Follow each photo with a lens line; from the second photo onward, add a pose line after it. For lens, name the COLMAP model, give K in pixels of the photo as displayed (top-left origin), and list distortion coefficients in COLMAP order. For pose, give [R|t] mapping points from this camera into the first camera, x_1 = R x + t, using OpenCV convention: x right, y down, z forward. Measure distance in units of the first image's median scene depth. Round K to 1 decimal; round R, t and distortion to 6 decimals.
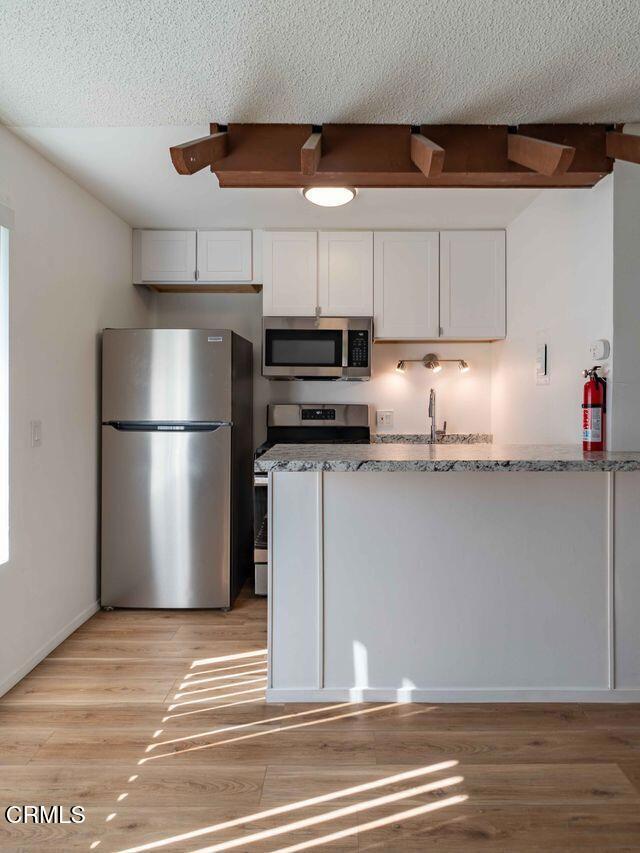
lens RADIAL K [[508.0, 0, 341.0], [0, 508.0, 393.3], [0, 0, 1]] dist [-0.000112, -0.000873]
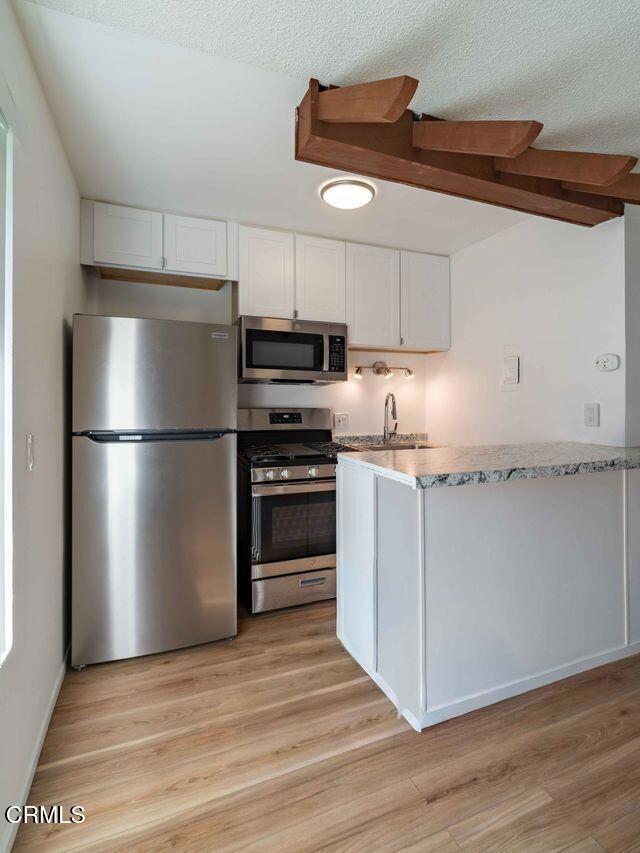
lens RADIAL K [[426.4, 0, 321.9], [0, 426.4, 398.5], [0, 0, 1]] dist [0.000415, 0.000313]
pose [[0.924500, 0.002366, 0.381175, -0.316504], [-0.004080, 0.999985, 0.003689, -0.000582], [-0.381160, -0.004966, 0.924496, 0.210934]]
